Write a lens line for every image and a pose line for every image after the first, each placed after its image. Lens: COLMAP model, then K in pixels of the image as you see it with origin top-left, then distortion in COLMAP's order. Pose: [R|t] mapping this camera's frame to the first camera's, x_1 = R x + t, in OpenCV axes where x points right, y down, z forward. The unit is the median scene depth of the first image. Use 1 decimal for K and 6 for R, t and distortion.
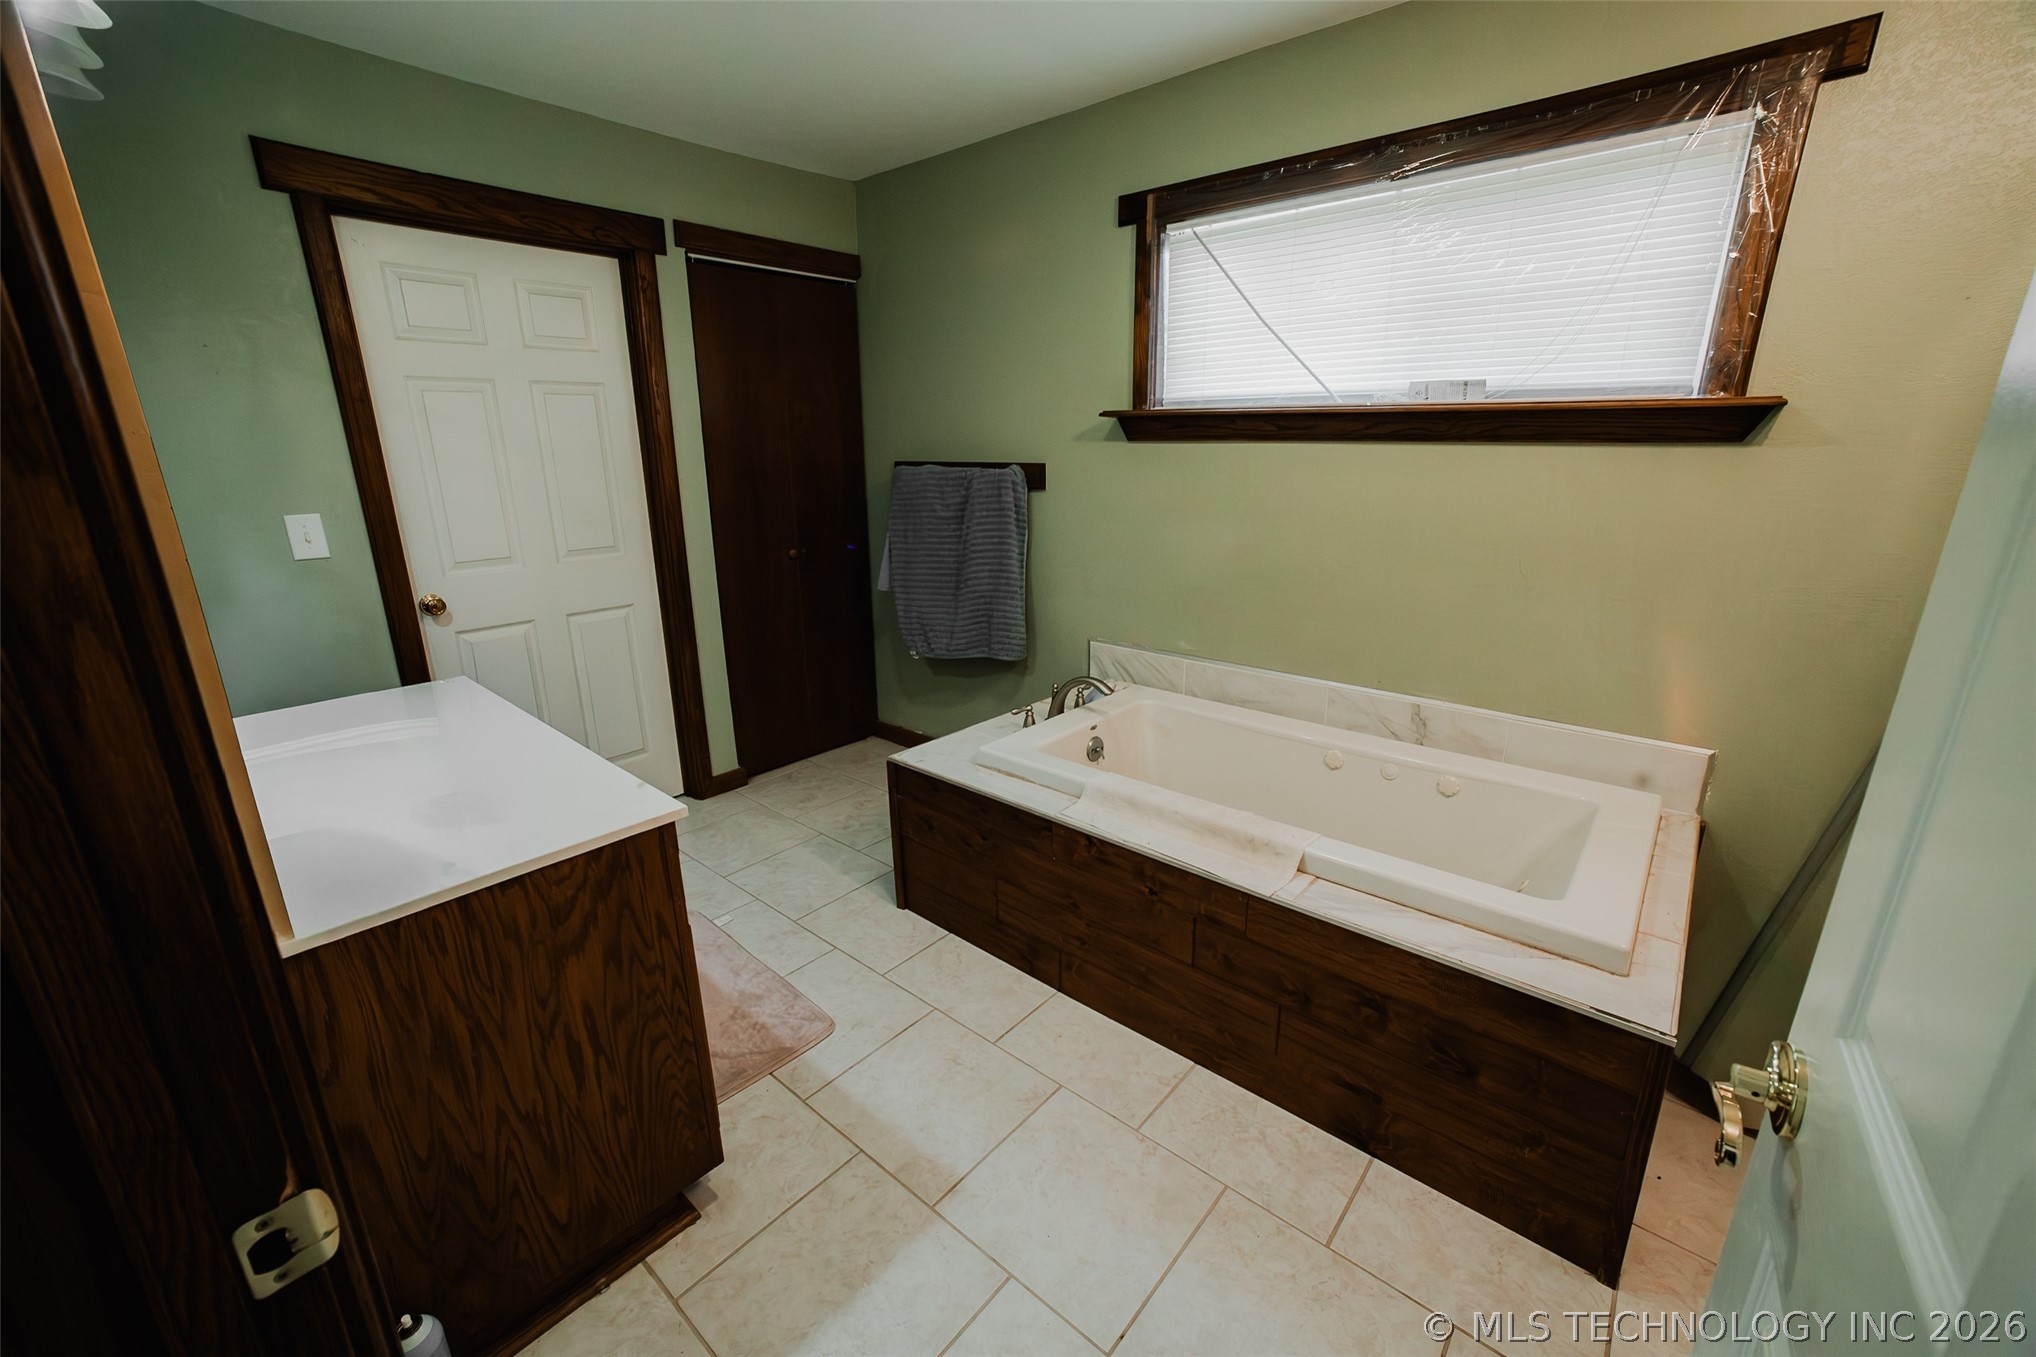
lens RADIAL K [[814.9, 0, 1021.2], [0, 814.9, 682.1], [0, 0, 1]] dist [-0.054719, 0.022810]
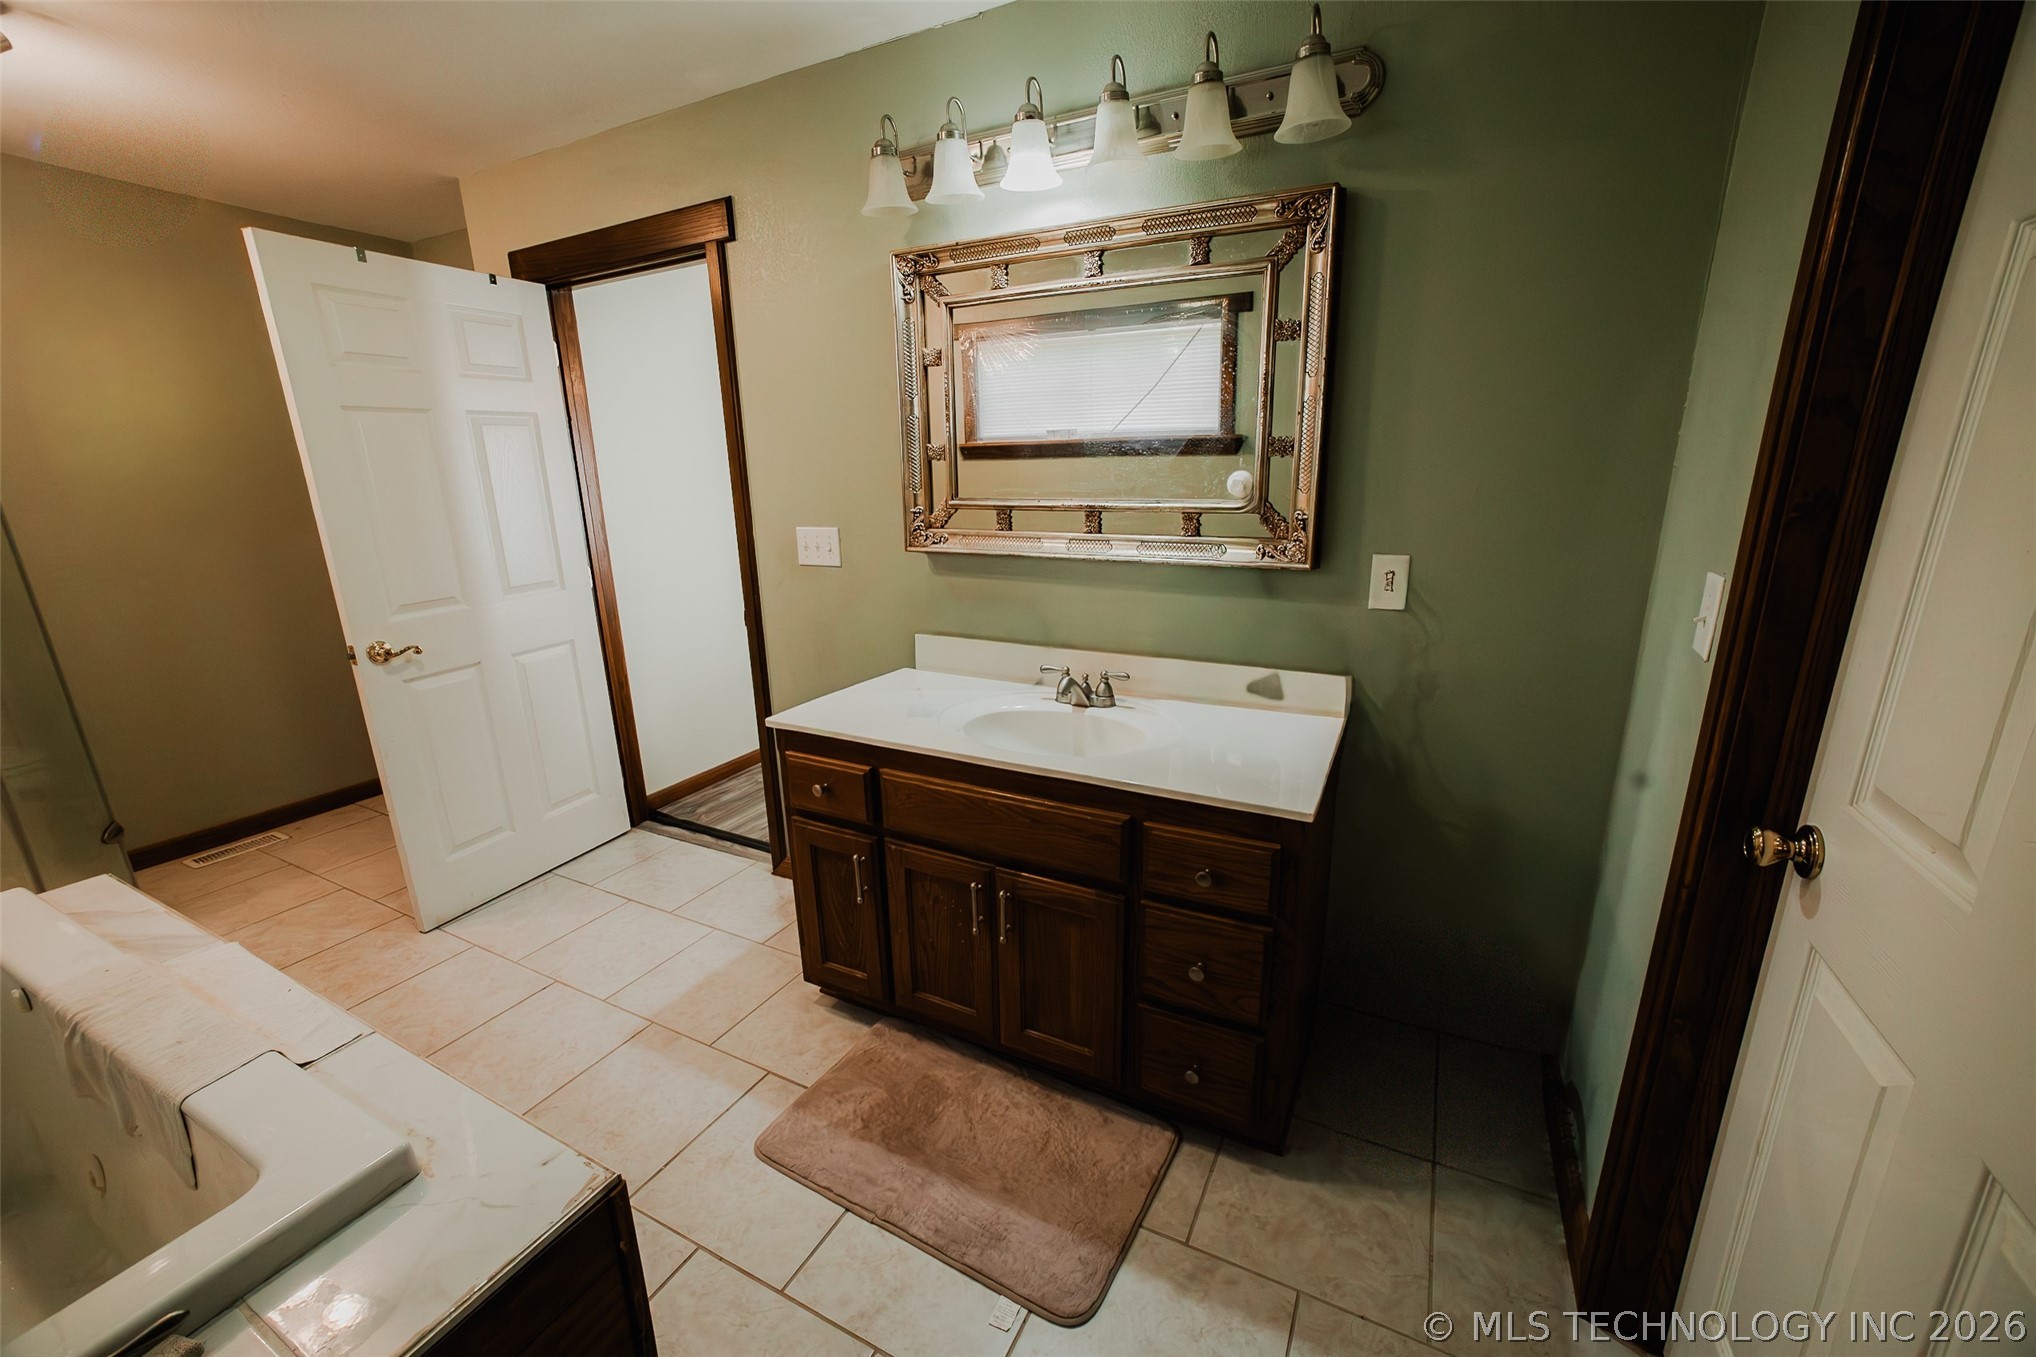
lens RADIAL K [[814.9, 0, 1021.2], [0, 814.9, 682.1], [0, 0, 1]] dist [-0.054719, 0.022810]
pose [[-0.971313, 0.087997, -0.220923, -0.304217], [-0.040886, 0.853384, 0.519677, -0.378195], [0.234262, 0.513802, -0.825305, 1.266188]]
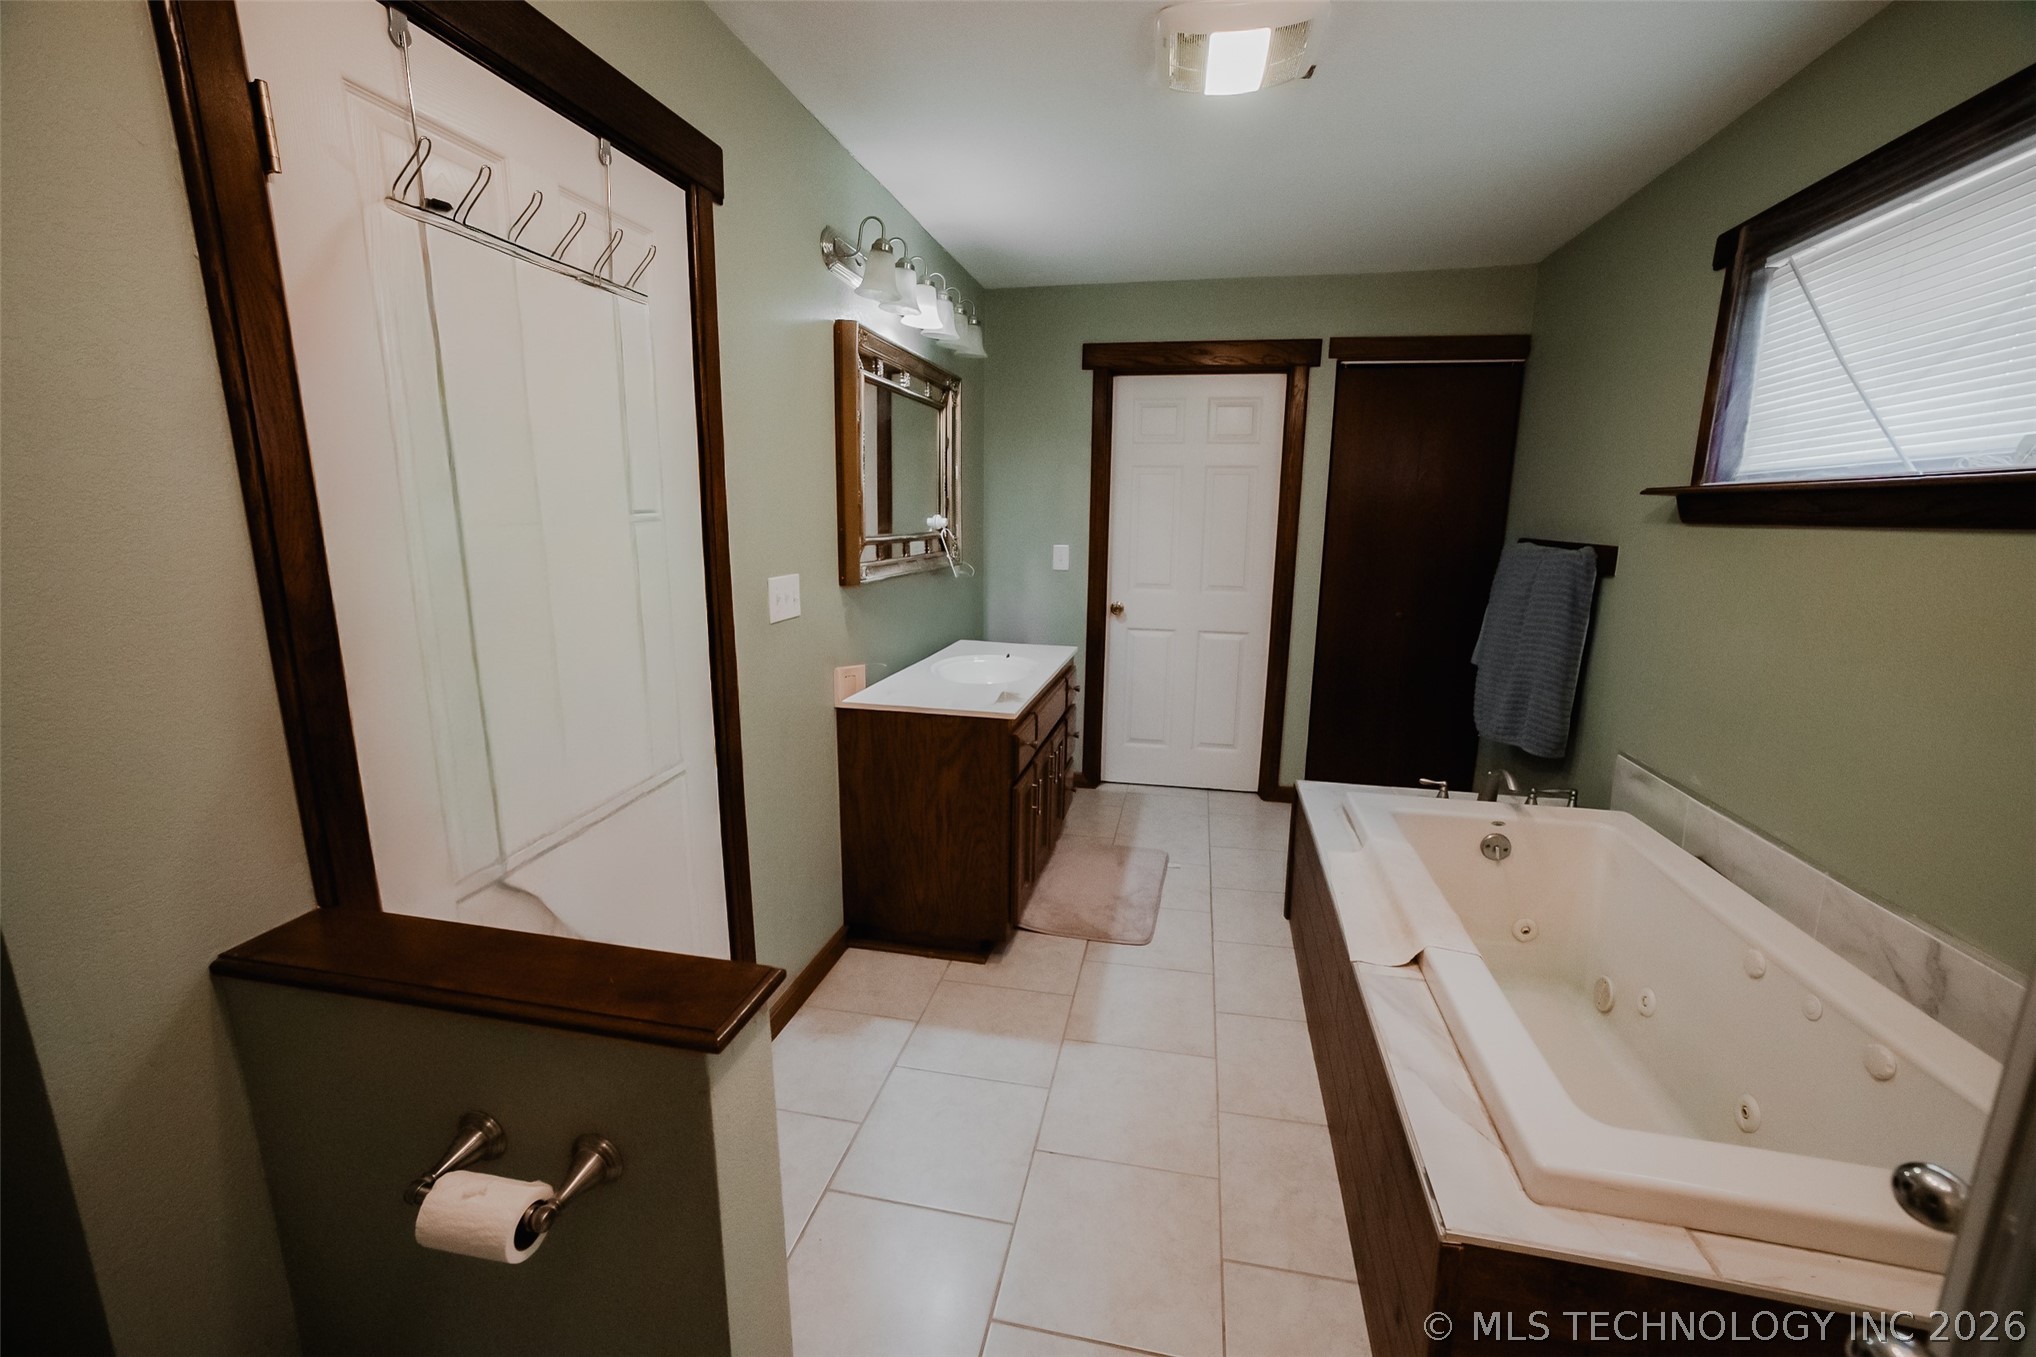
lens RADIAL K [[814.9, 0, 1021.2], [0, 814.9, 682.1], [0, 0, 1]] dist [-0.054719, 0.022810]
pose [[0.480550, 0.194429, -0.855143, 0.608895], [-0.261064, 0.962621, 0.072160, -0.024194], [0.837208, 0.188570, 0.513346, 0.050182]]
